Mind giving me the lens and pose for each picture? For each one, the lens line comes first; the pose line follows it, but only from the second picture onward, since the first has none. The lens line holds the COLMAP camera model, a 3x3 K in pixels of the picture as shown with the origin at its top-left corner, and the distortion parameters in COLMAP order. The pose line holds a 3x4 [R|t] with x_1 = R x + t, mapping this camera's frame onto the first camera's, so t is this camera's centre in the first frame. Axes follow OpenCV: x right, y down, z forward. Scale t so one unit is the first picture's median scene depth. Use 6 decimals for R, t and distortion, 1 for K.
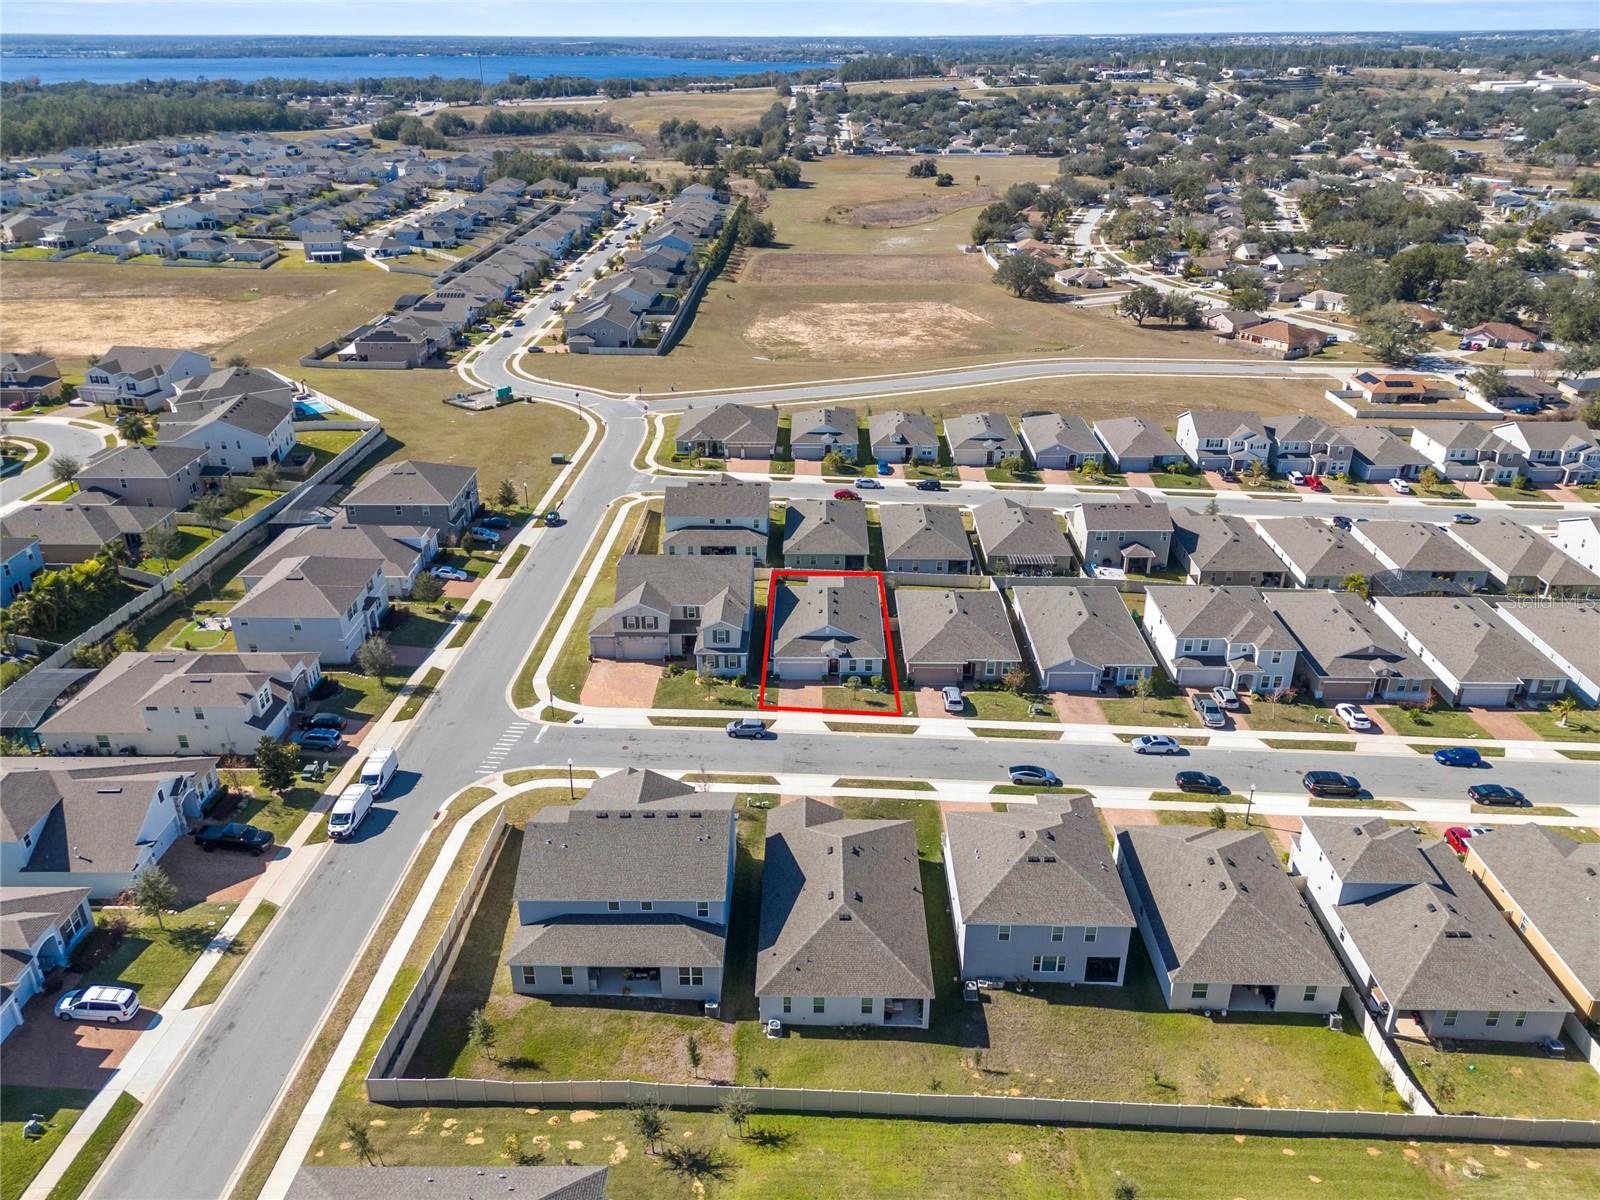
lens RADIAL K [[1170.4, 0, 800.0], [0, 1170.4, 600.0], [0, 0, 1]] dist [0.074594, -0.067590]
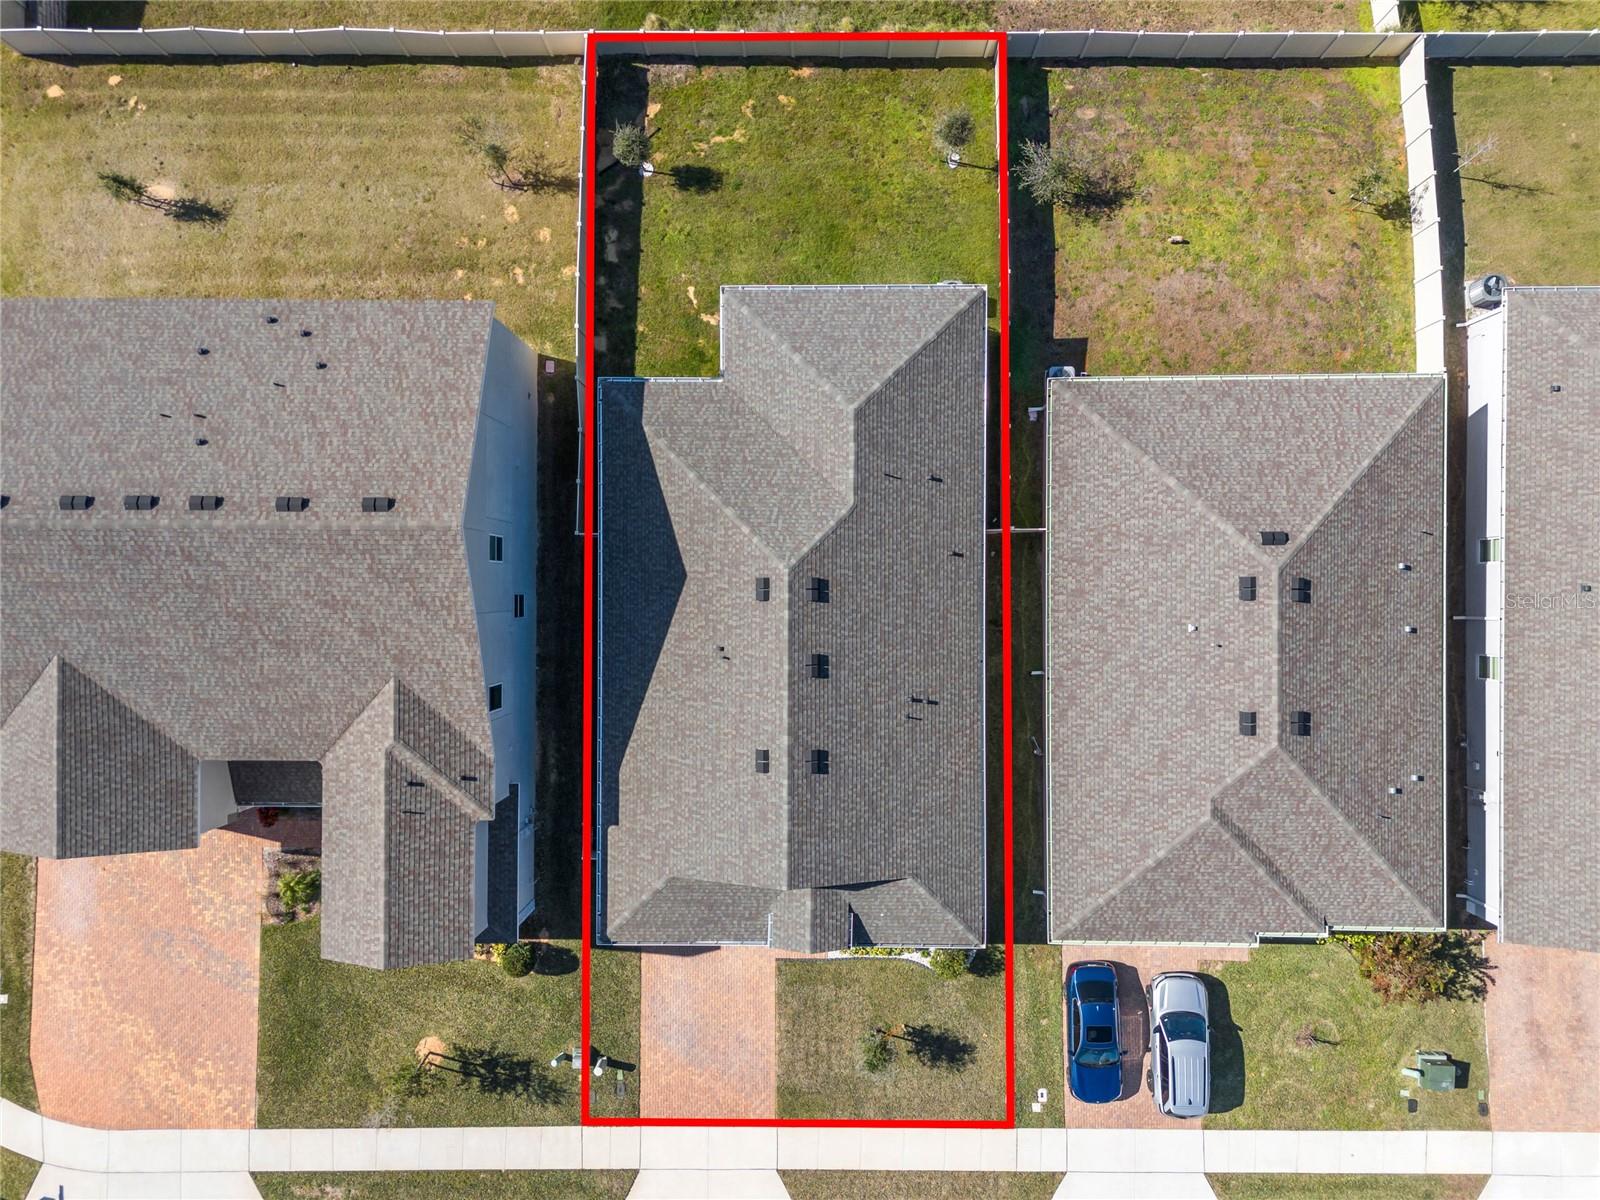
lens RADIAL K [[1170.4, 0, 800.0], [0, 1170.4, 600.0], [0, 0, 1]] dist [0.074594, -0.067590]
pose [[0.999604, -0.013353, -0.024783, 0.011984], [0.028113, 0.427378, 0.903636, -0.089193], [-0.001474, -0.903974, 0.427584, 0.325562]]
